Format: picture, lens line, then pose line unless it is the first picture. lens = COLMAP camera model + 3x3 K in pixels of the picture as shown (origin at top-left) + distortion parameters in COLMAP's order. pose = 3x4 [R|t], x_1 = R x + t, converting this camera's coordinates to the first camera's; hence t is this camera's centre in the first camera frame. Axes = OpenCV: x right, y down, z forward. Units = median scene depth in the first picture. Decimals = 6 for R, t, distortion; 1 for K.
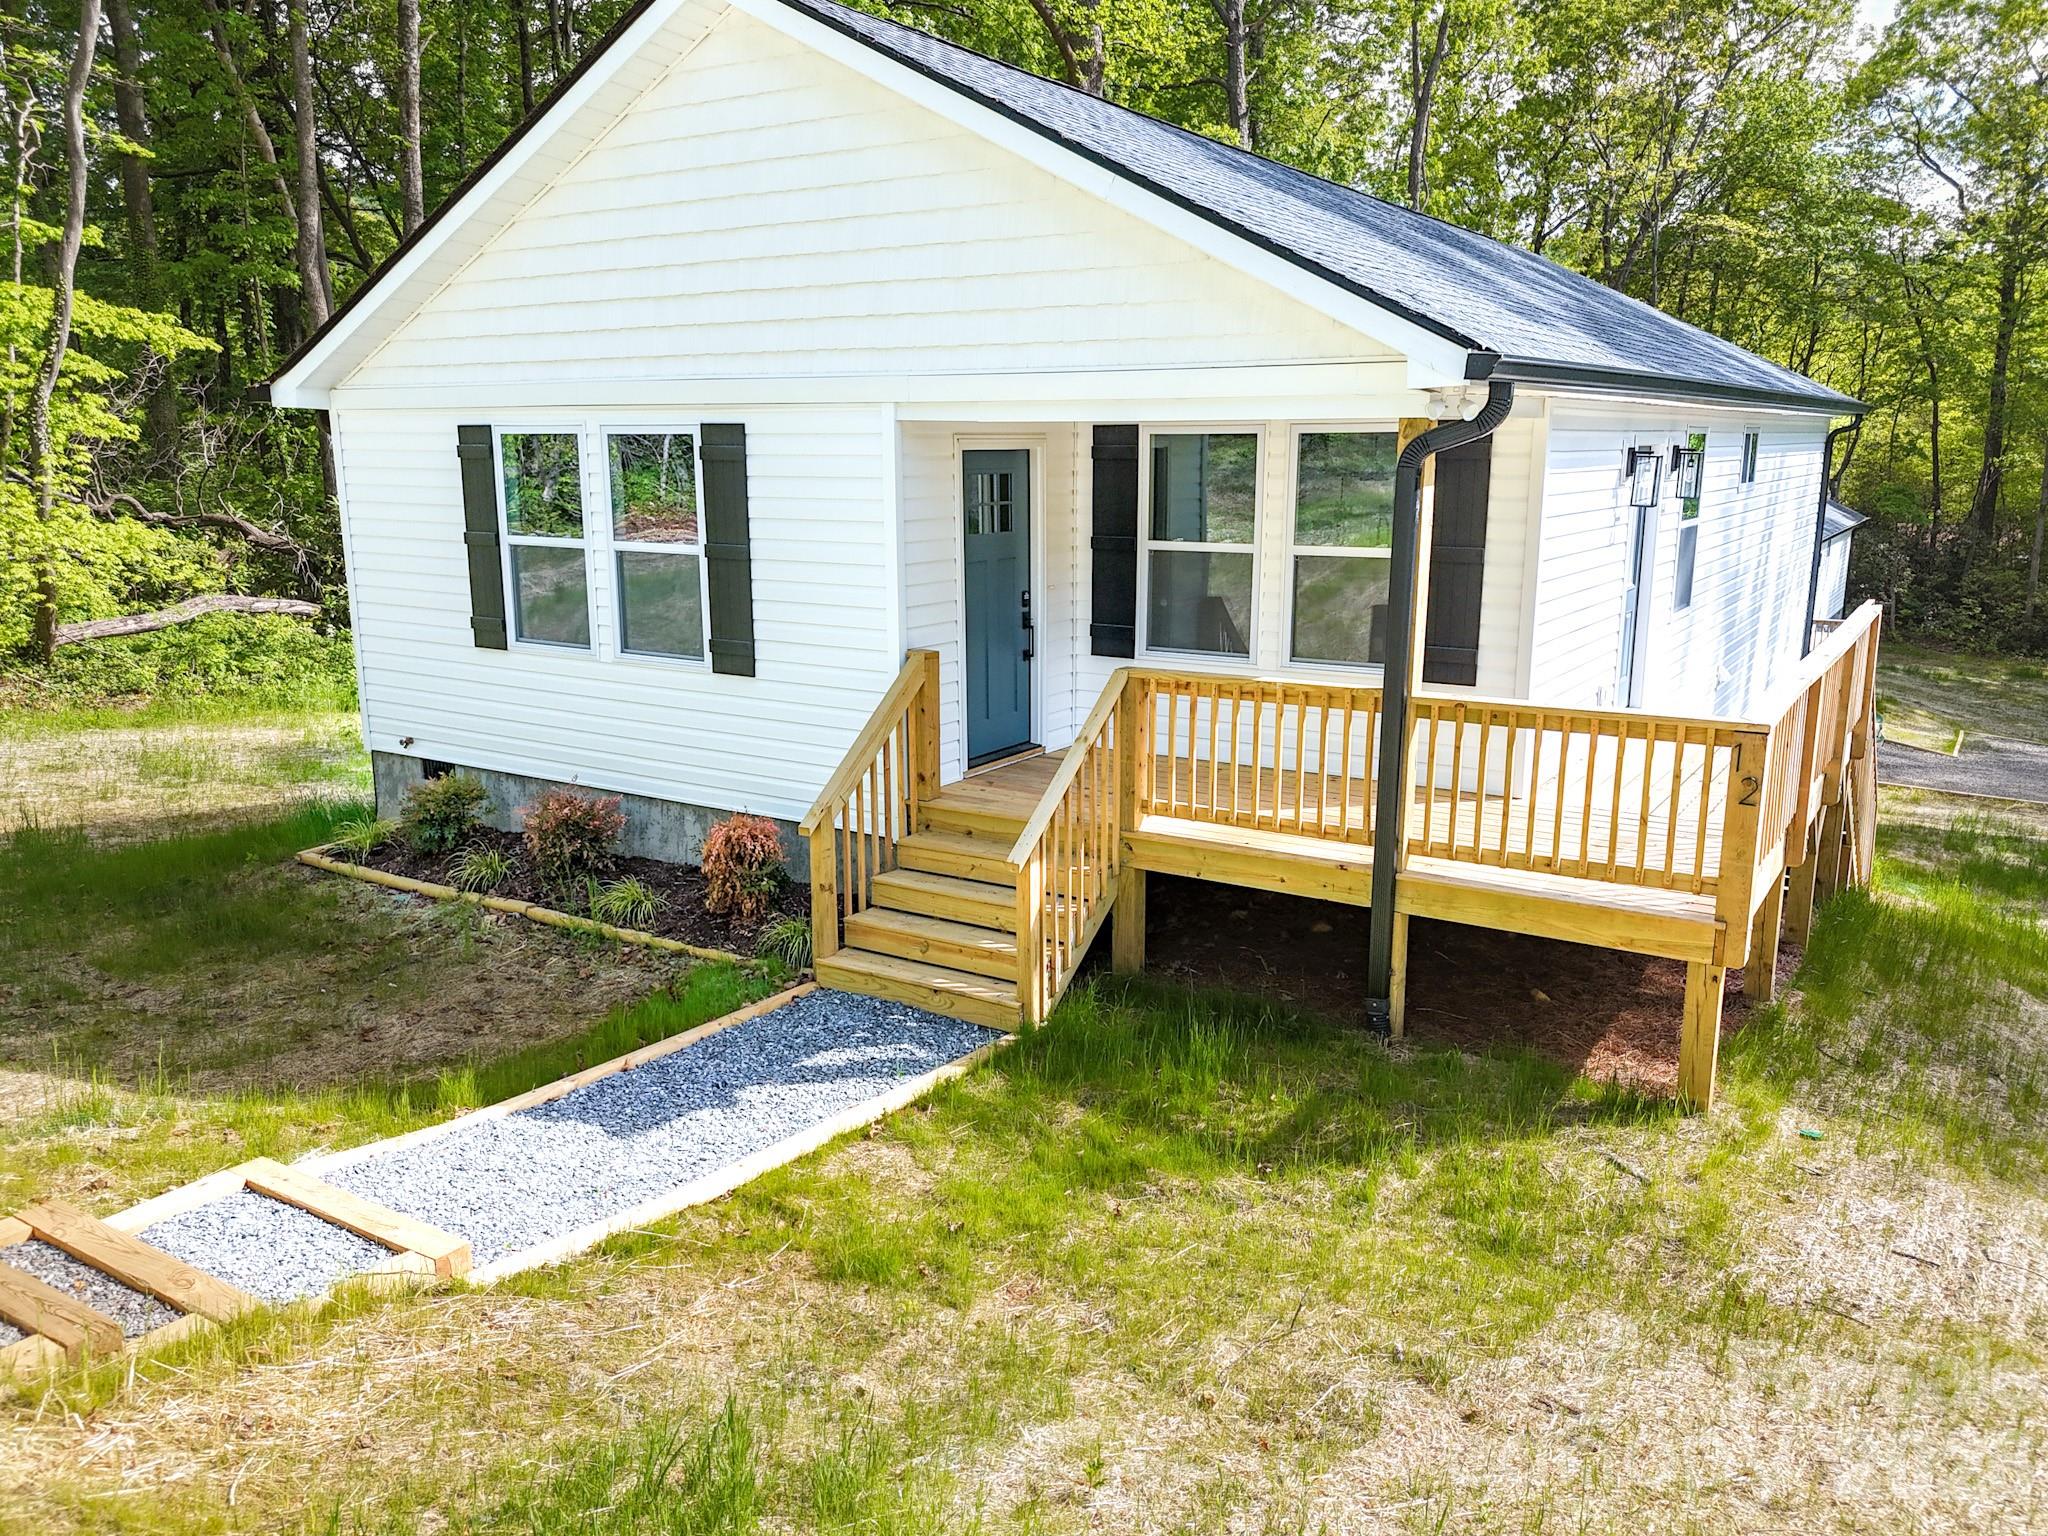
lens RADIAL K [[1500.8, 0, 1030.3], [0, 1500.8, 769.4], [0, 0, 1]] dist [0.084483, -0.062824]
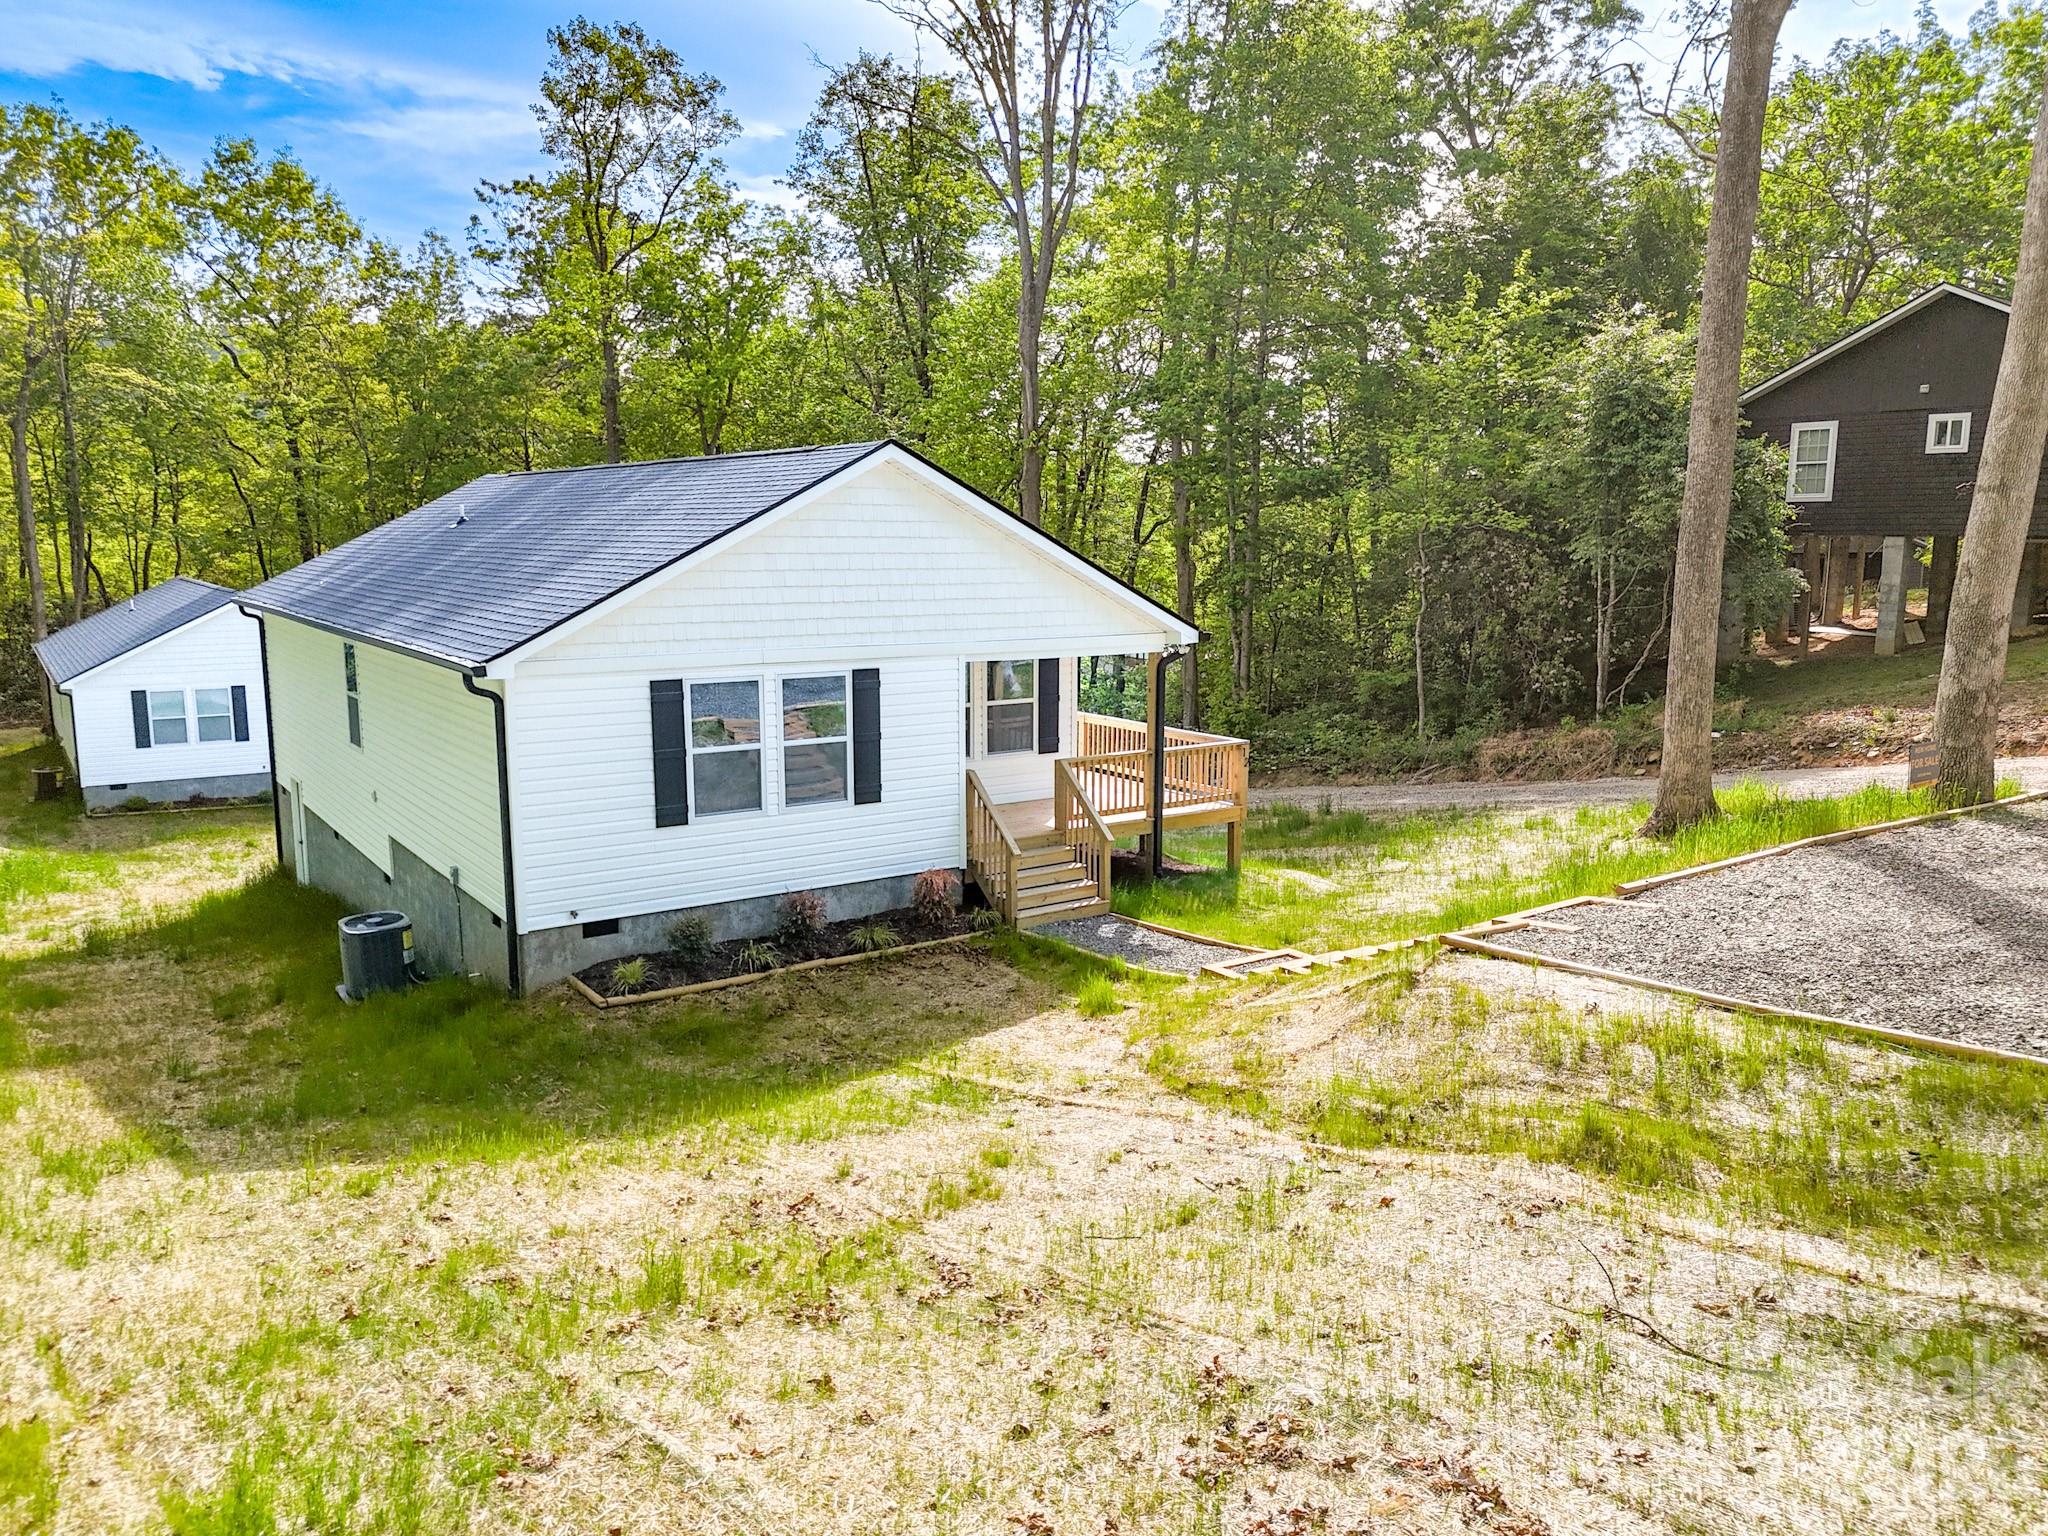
lens RADIAL K [[1500.8, 0, 1030.3], [0, 1500.8, 769.4], [0, 0, 1]] dist [0.084483, -0.062824]
pose [[0.387038, -0.145495, 0.910512, -1.840763], [0.193947, 0.978227, 0.073873, -0.207662], [-0.901435, 0.147999, 0.406830, 0.091433]]
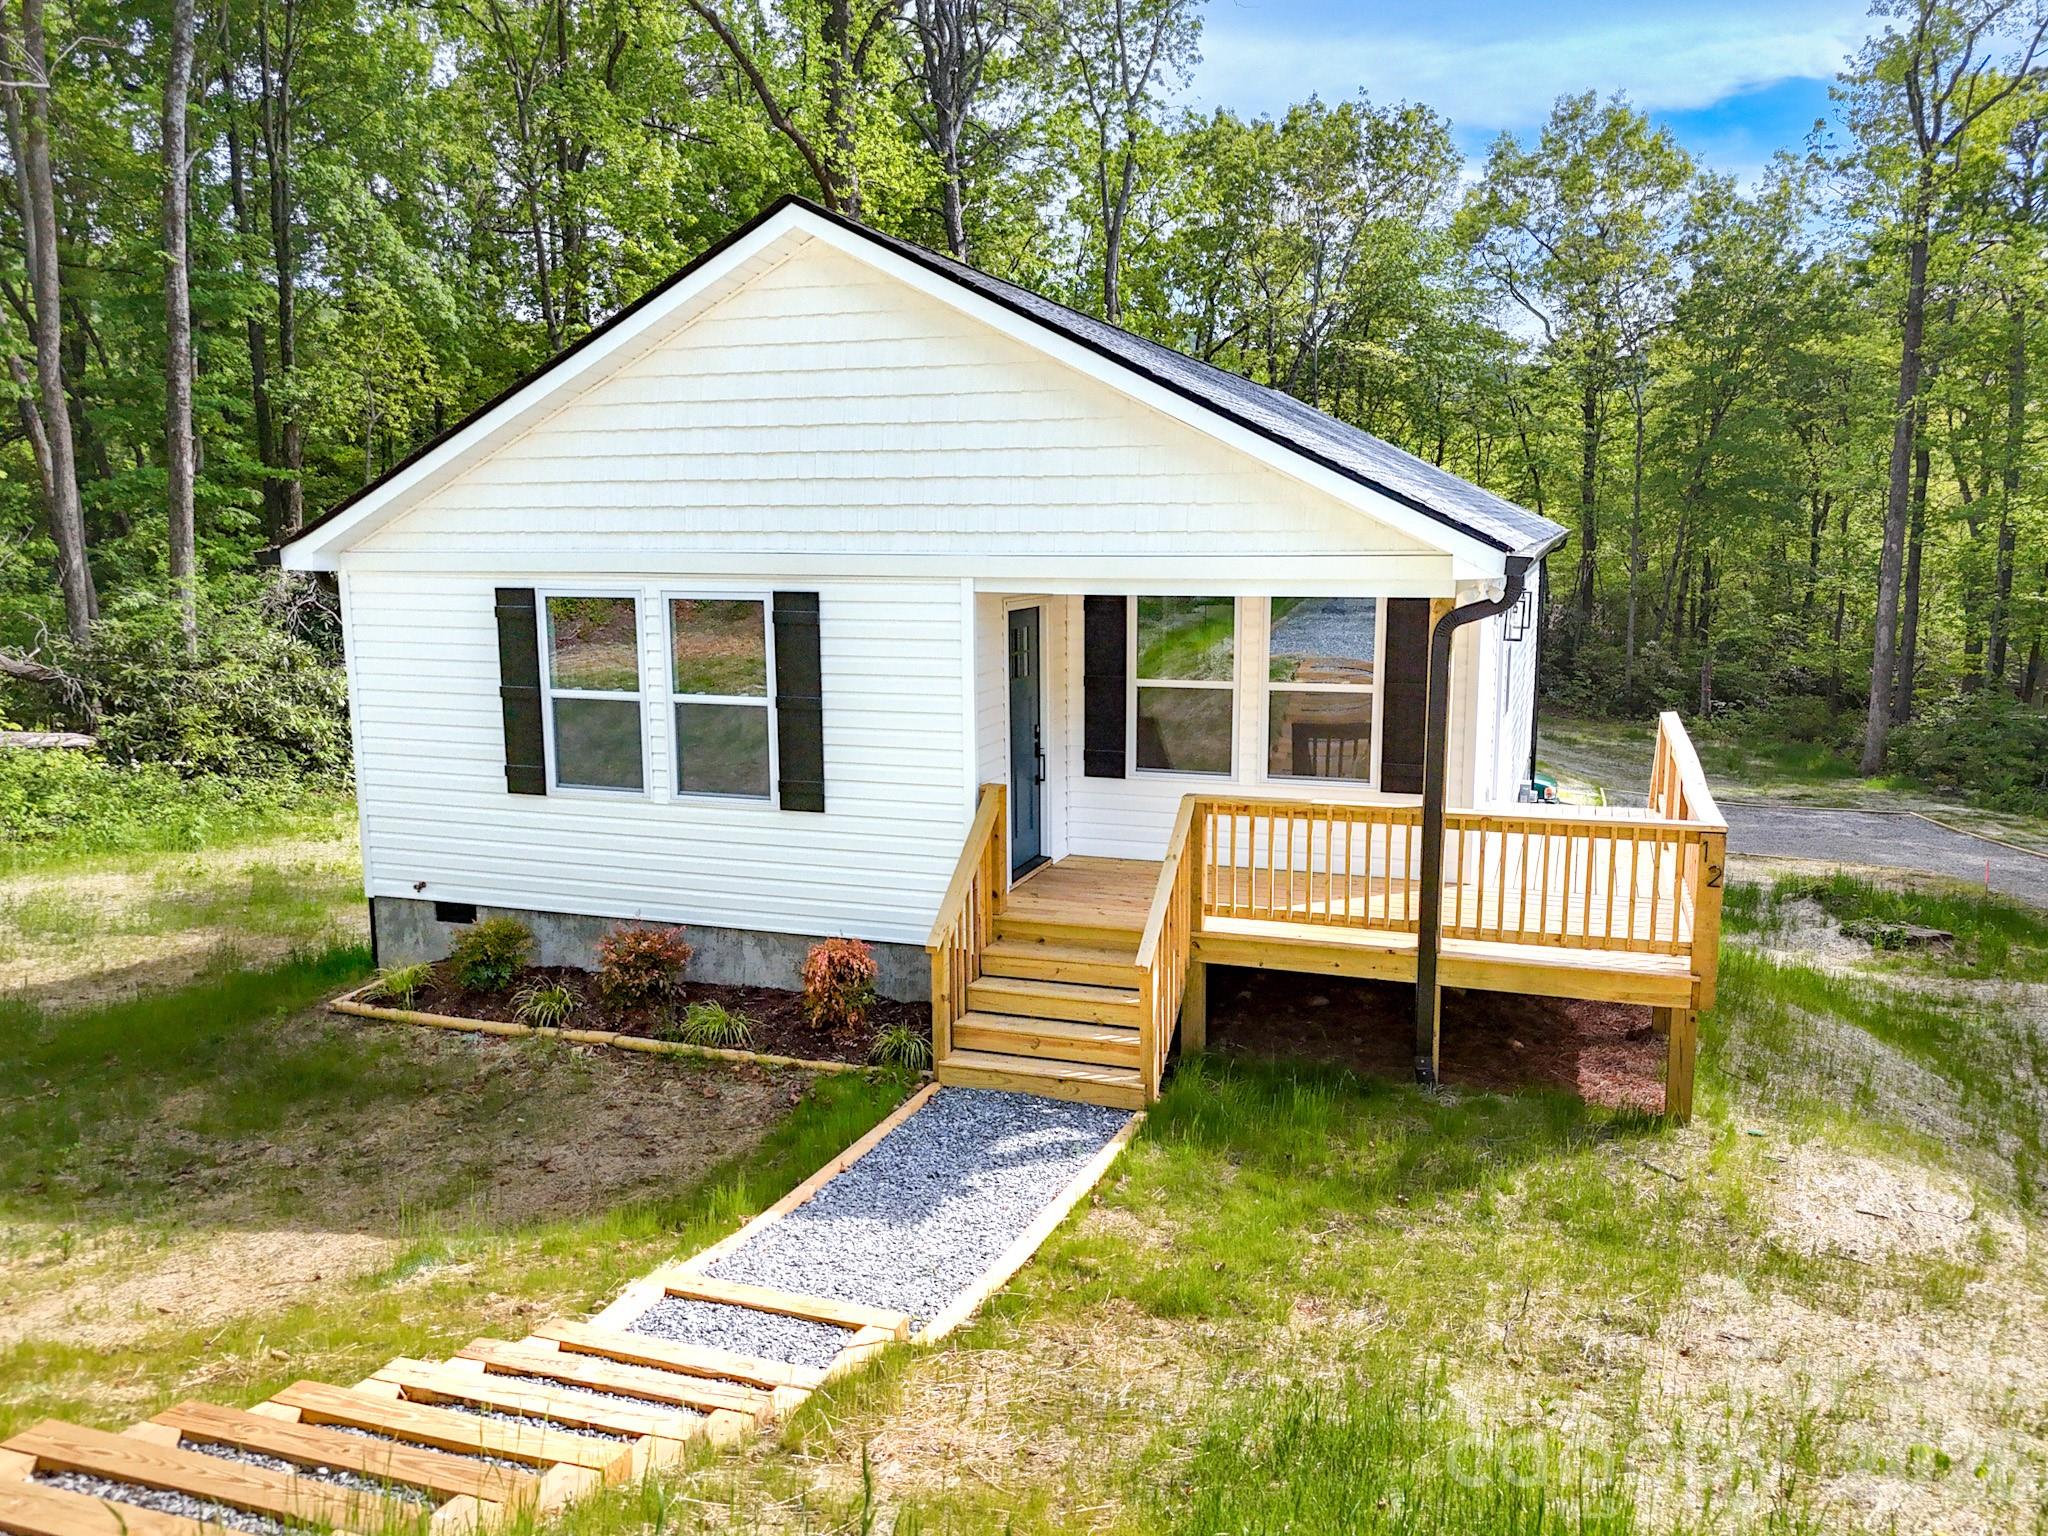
lens RADIAL K [[1500.8, 0, 1030.3], [0, 1500.8, 769.4], [0, 0, 1]] dist [0.084483, -0.062824]
pose [[0.974849, -0.040629, 0.219130, -0.289048], [0.052061, 0.997554, -0.046647, -0.034829], [-0.216699, 0.056882, 0.974580, -0.128626]]
